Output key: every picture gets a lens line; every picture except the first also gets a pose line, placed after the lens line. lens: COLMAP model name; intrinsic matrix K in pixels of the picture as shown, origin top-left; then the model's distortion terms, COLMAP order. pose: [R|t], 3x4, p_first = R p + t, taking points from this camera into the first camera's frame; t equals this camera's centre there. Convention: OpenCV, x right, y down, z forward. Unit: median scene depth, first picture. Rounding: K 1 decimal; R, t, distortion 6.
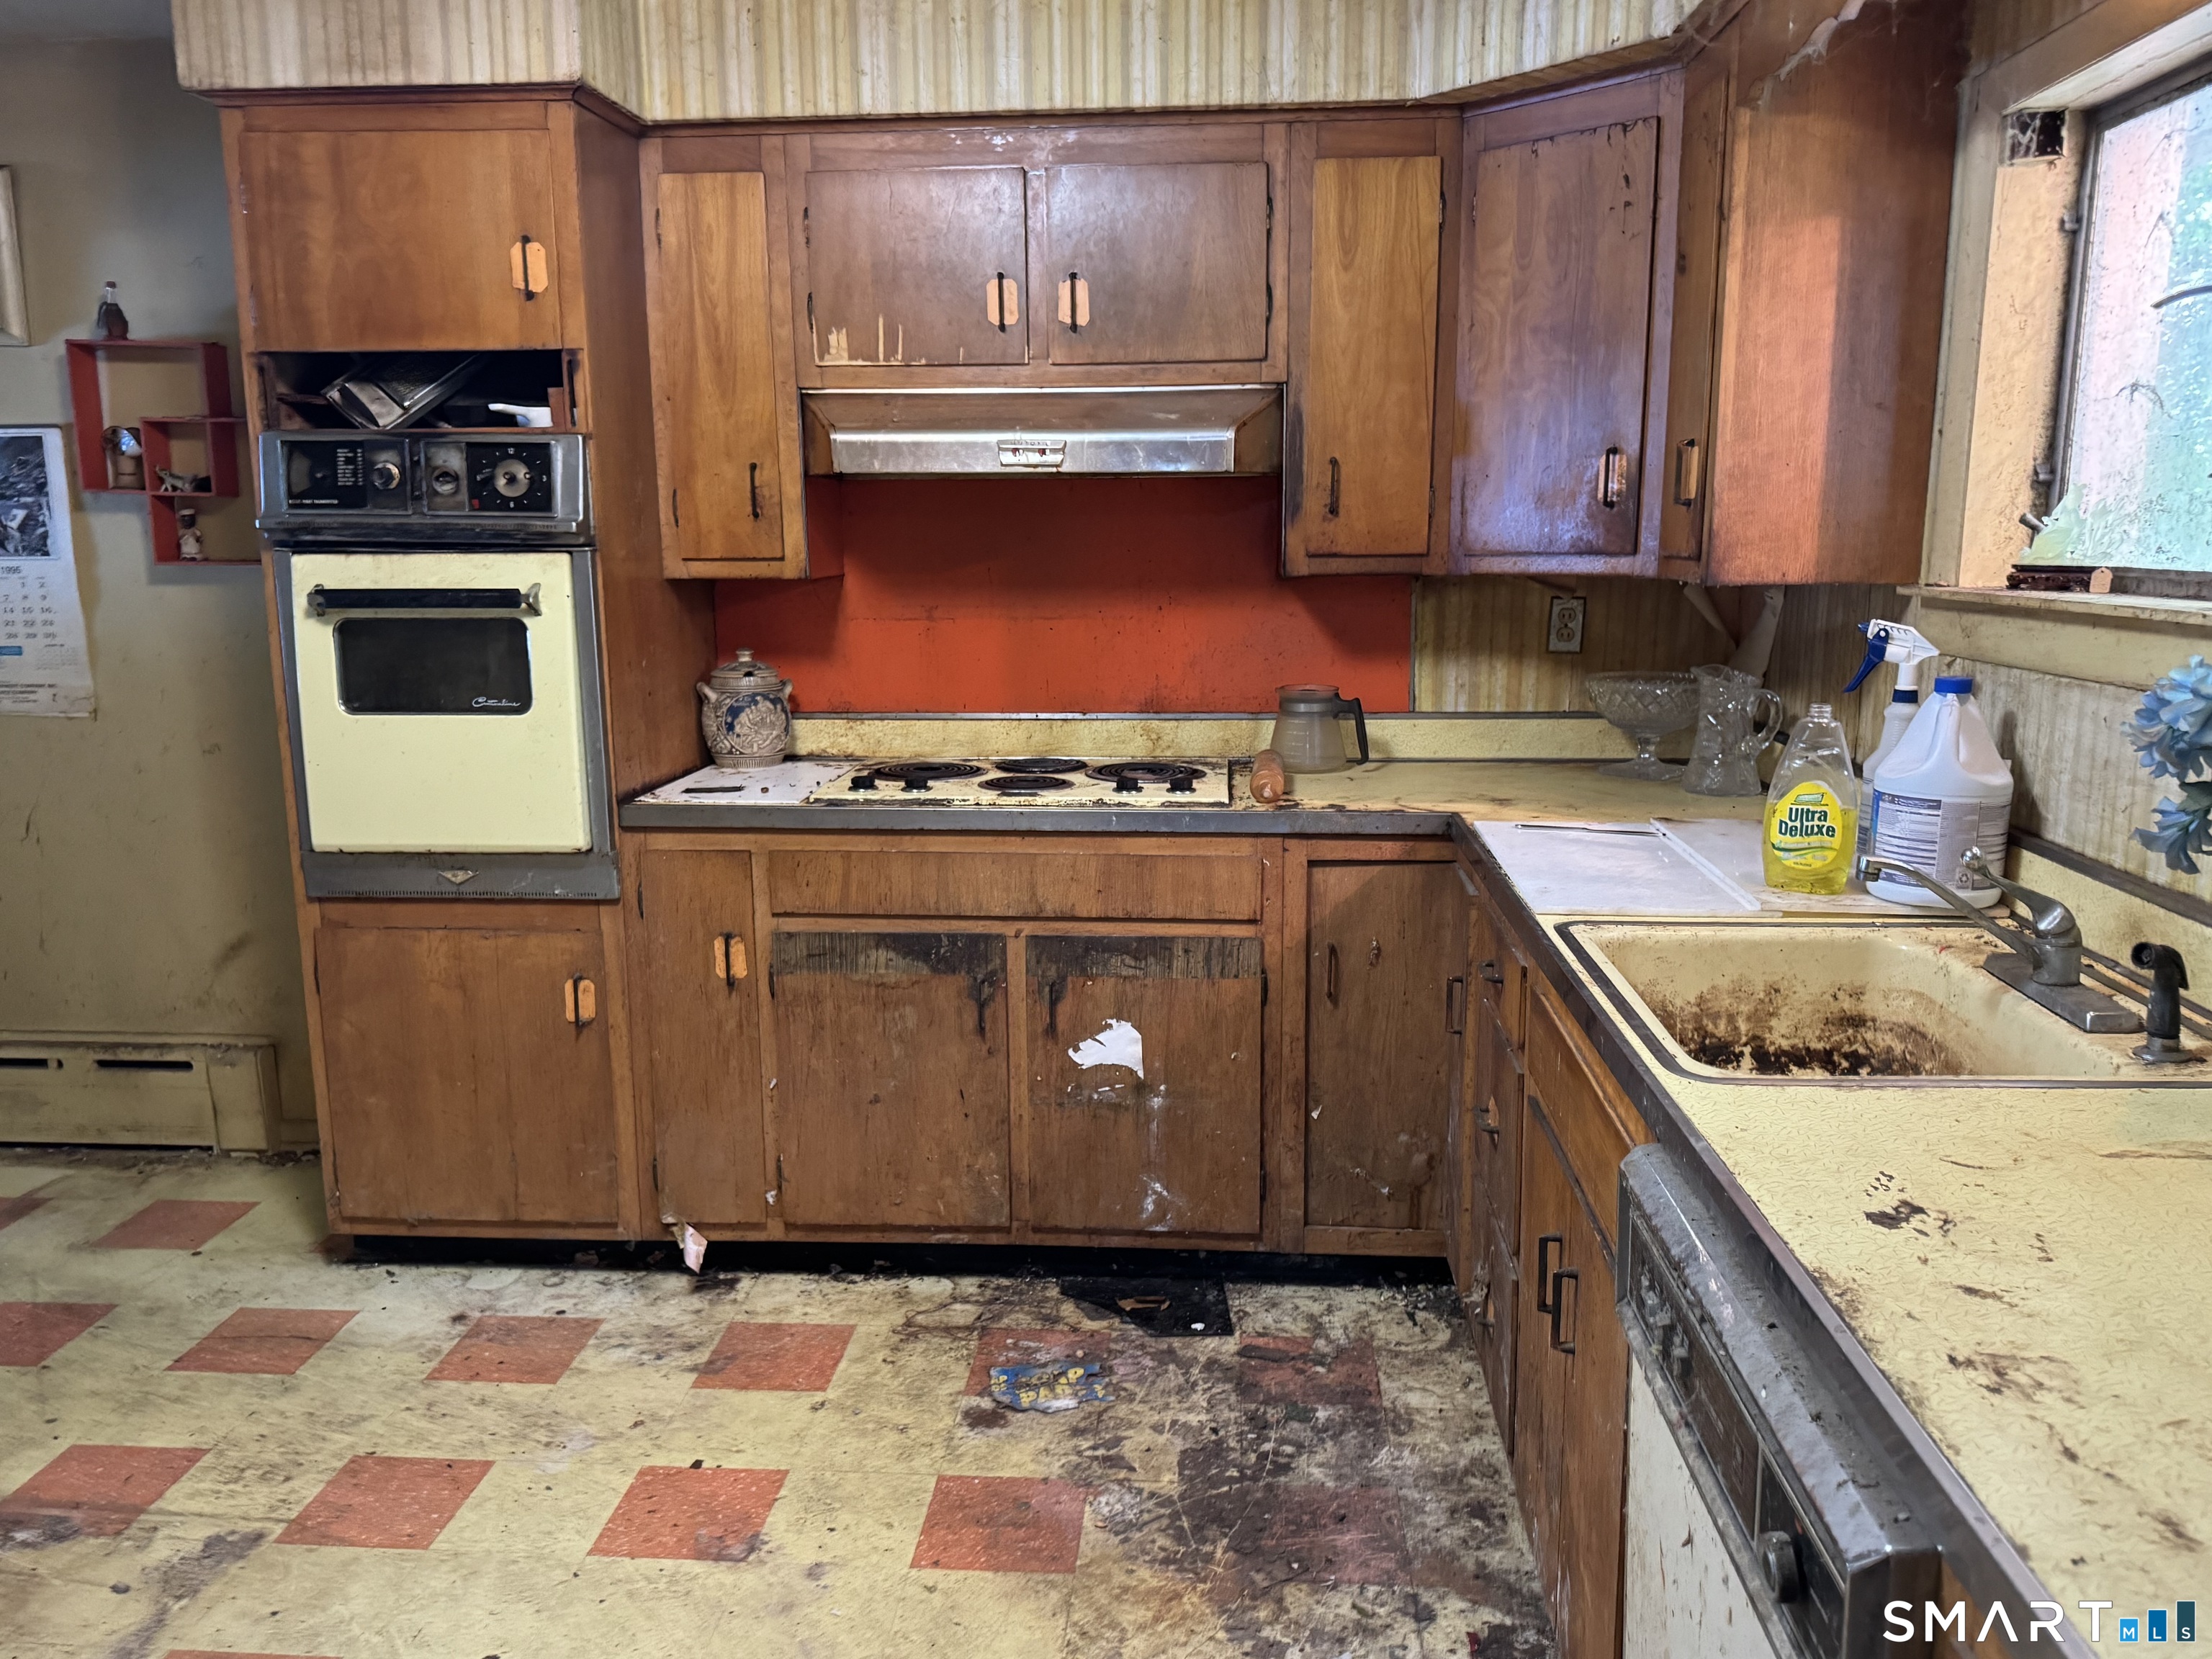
lens RADIAL K [[1680.1, 0, 1100.7], [0, 1680.1, 821.6], [0, 0, 1]] dist [0.027576, -0.032738]
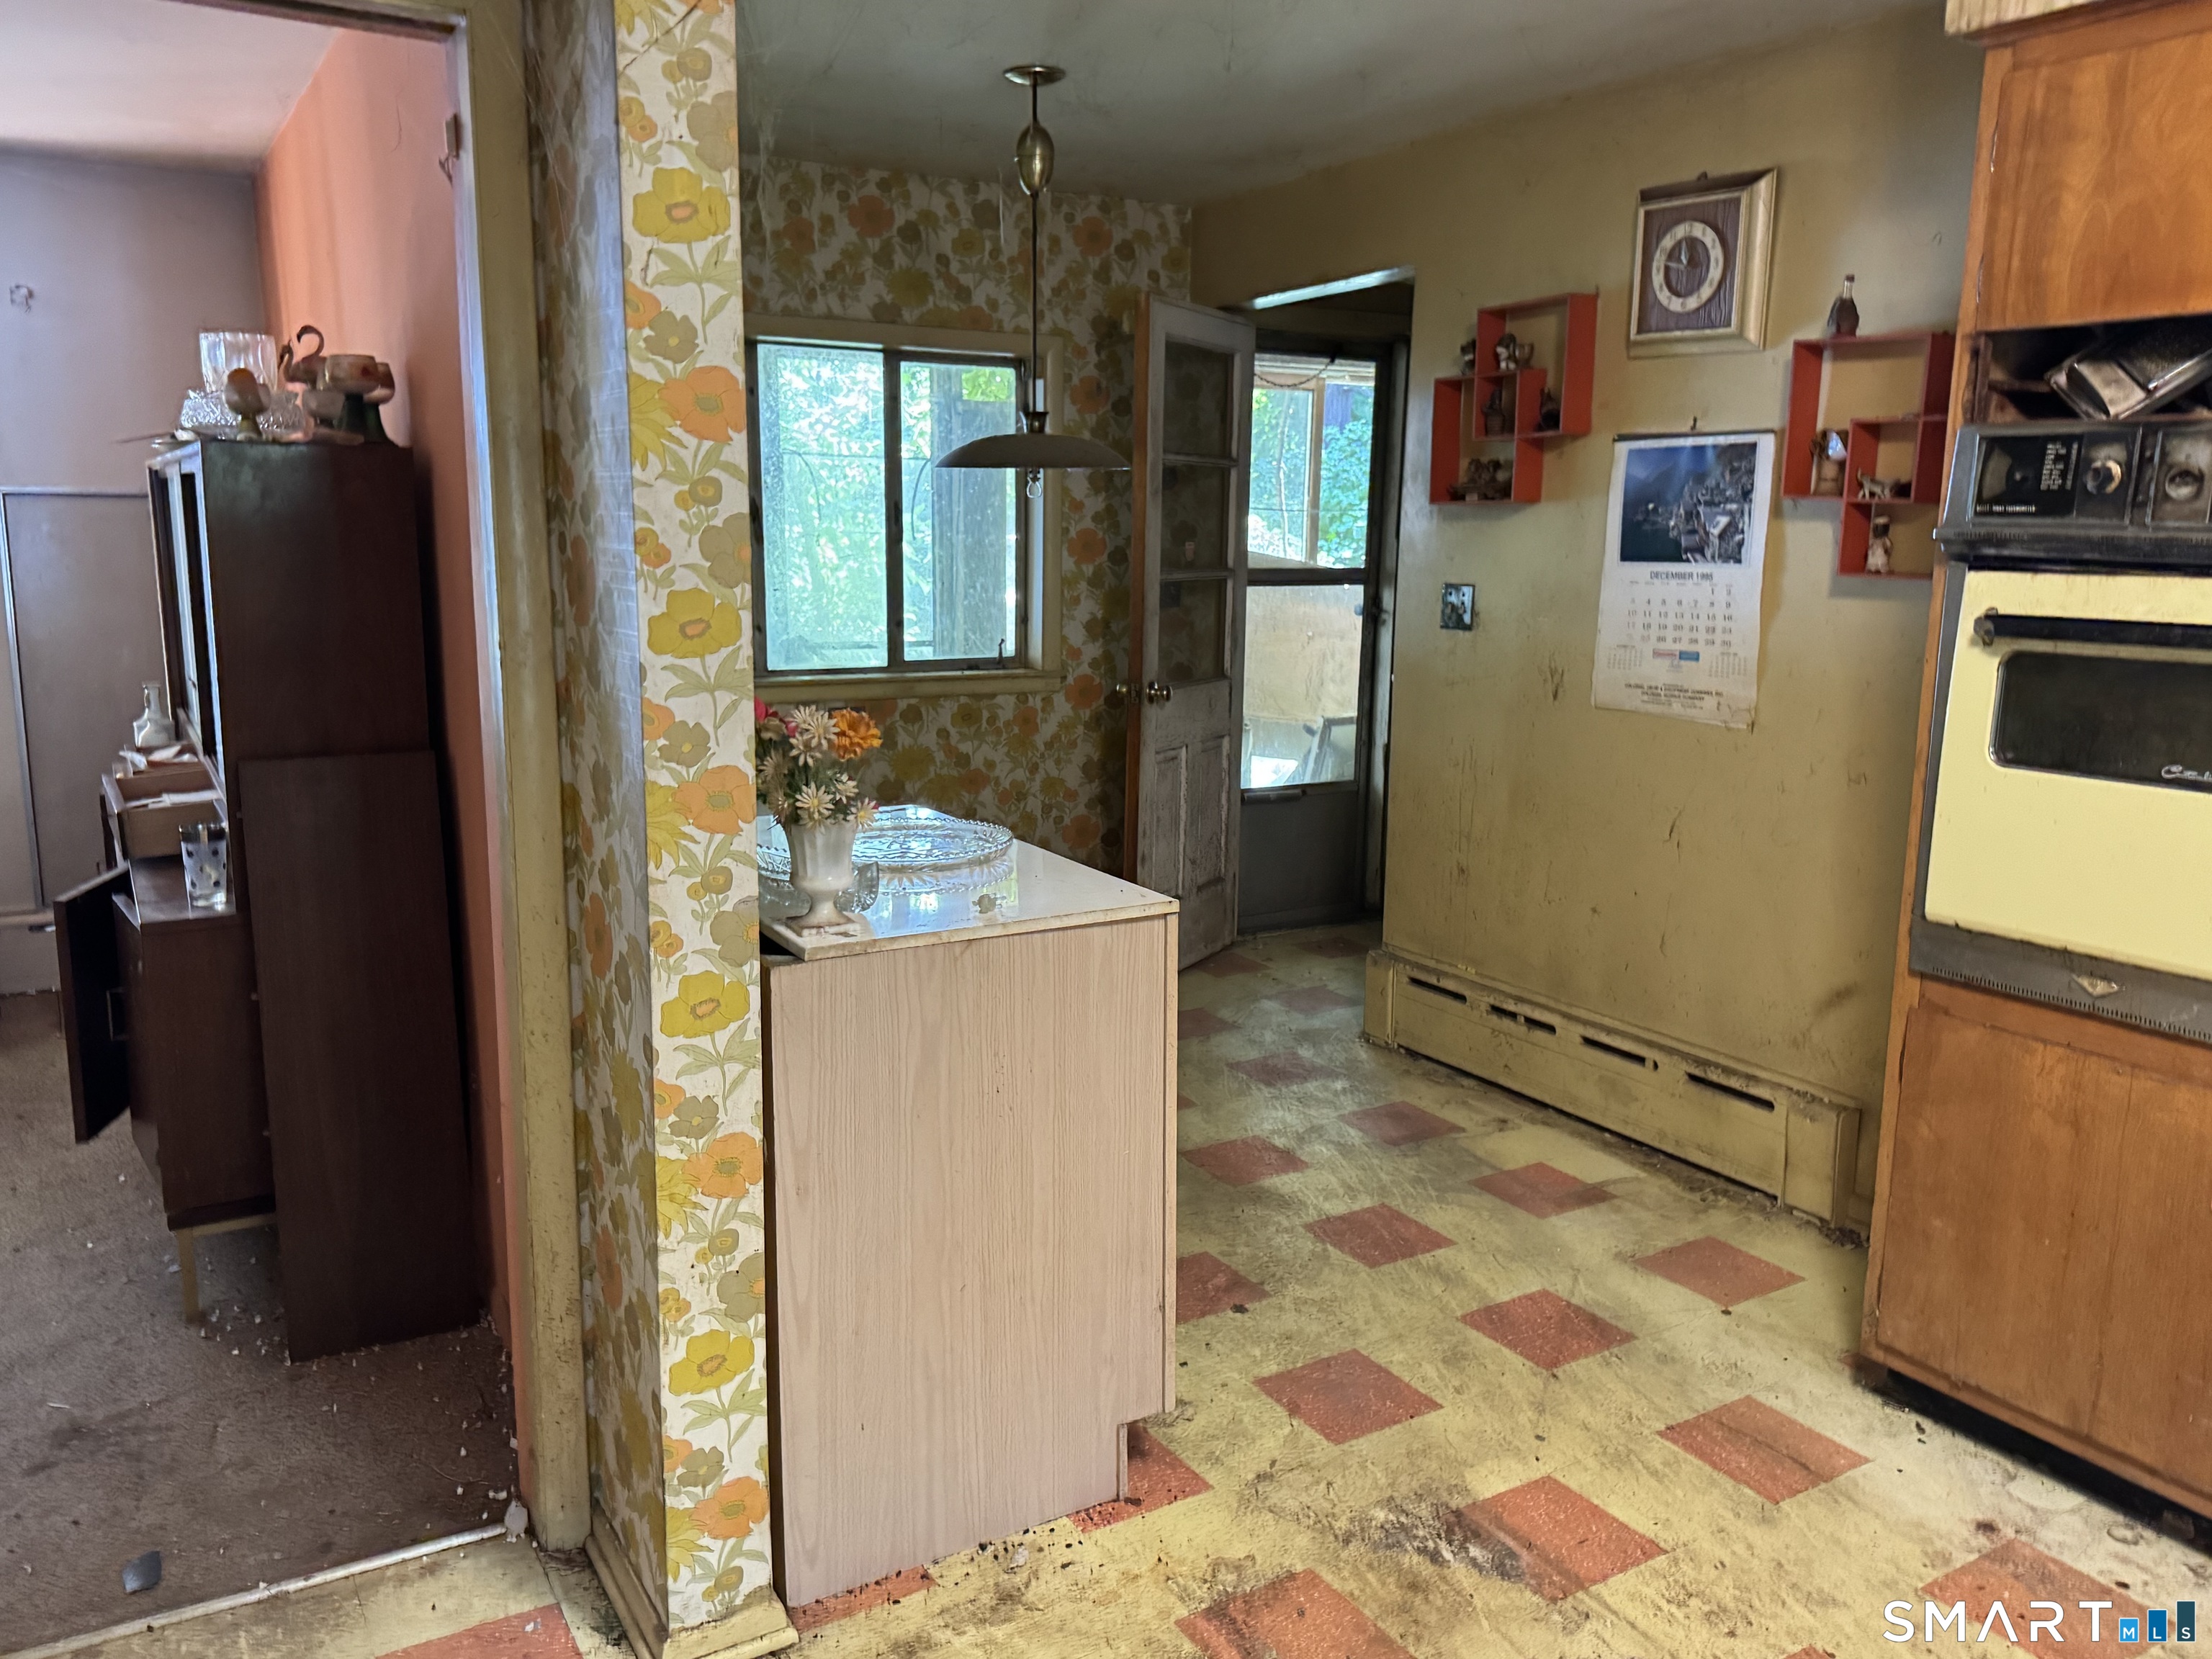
lens RADIAL K [[1680.1, 0, 1100.7], [0, 1680.1, 821.6], [0, 0, 1]] dist [0.027576, -0.032738]
pose [[0.579054, 0.155628, -0.800298, -0.032980], [-0.161438, 0.984063, 0.074555, -0.026715], [0.799146, 0.086027, 0.594949, 0.155699]]
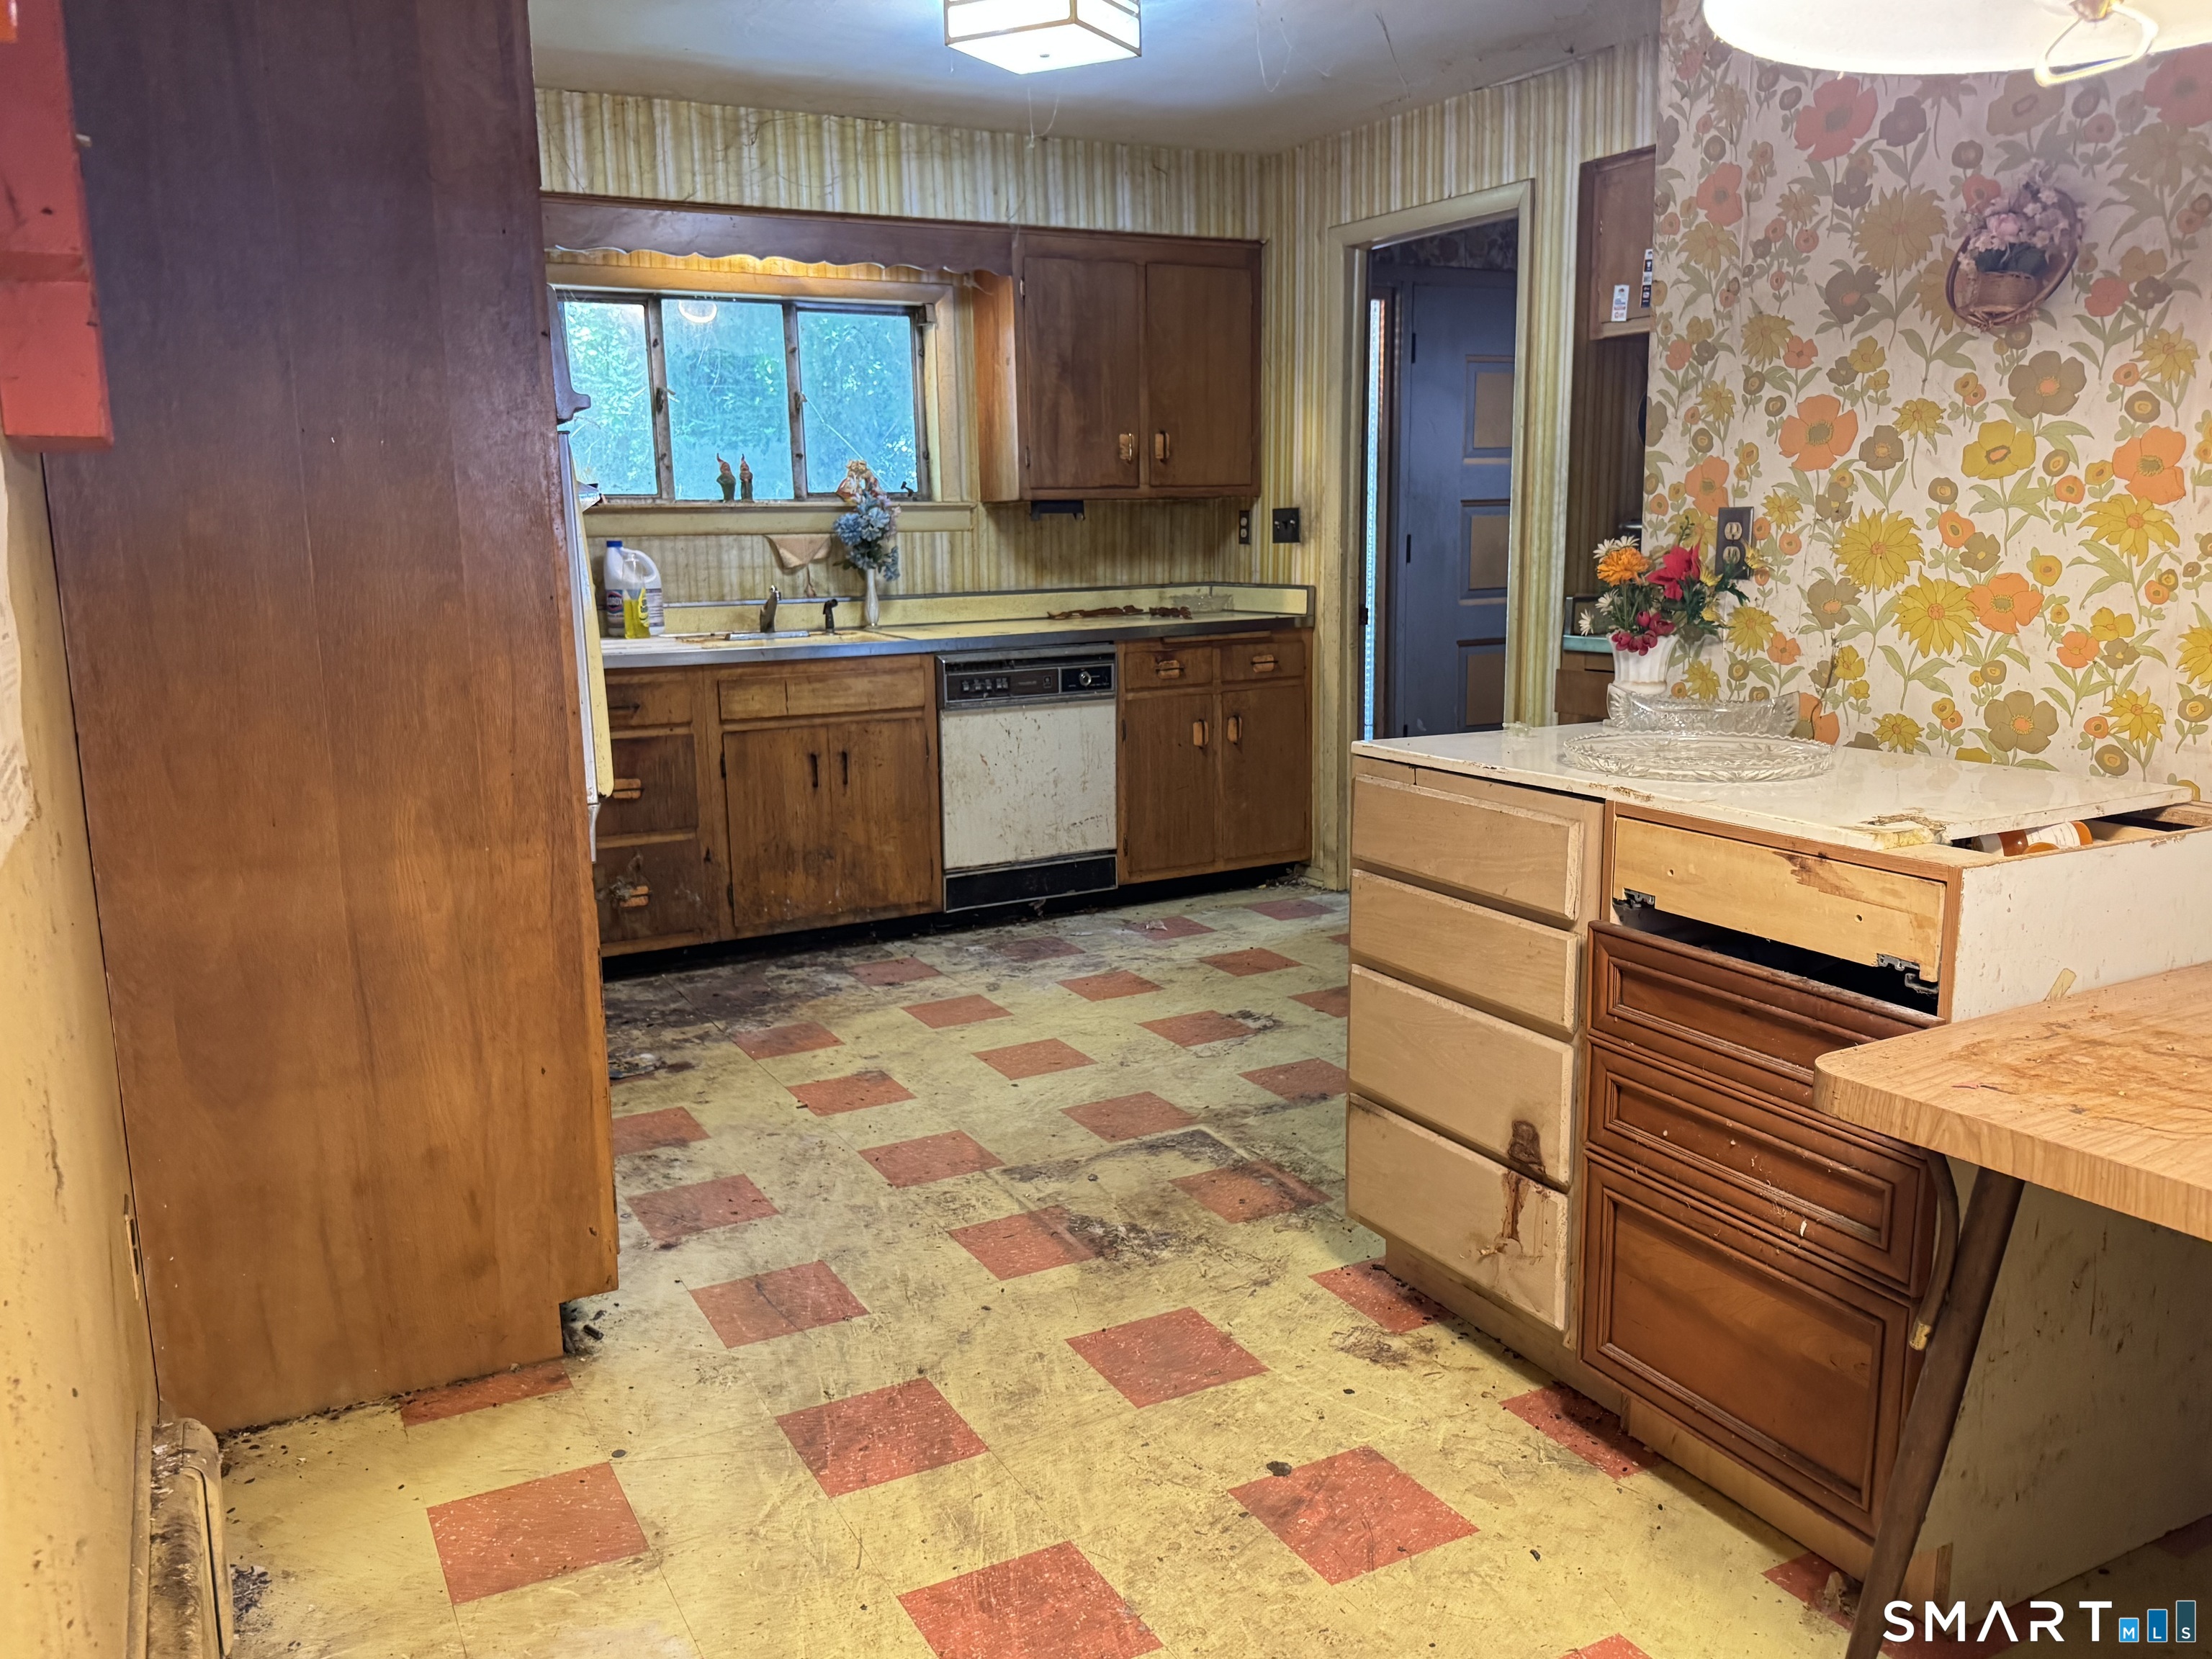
lens RADIAL K [[1705.2, 0, 1106.0], [0, 1705.2, 829.5], [0, 0, 1]] dist [0.072498, -0.109382]
pose [[-0.550836, -0.127235, 0.824858, -1.271601], [0.168828, 0.950894, 0.259419, -0.143624], [-0.817359, 0.282157, -0.502306, 1.194680]]
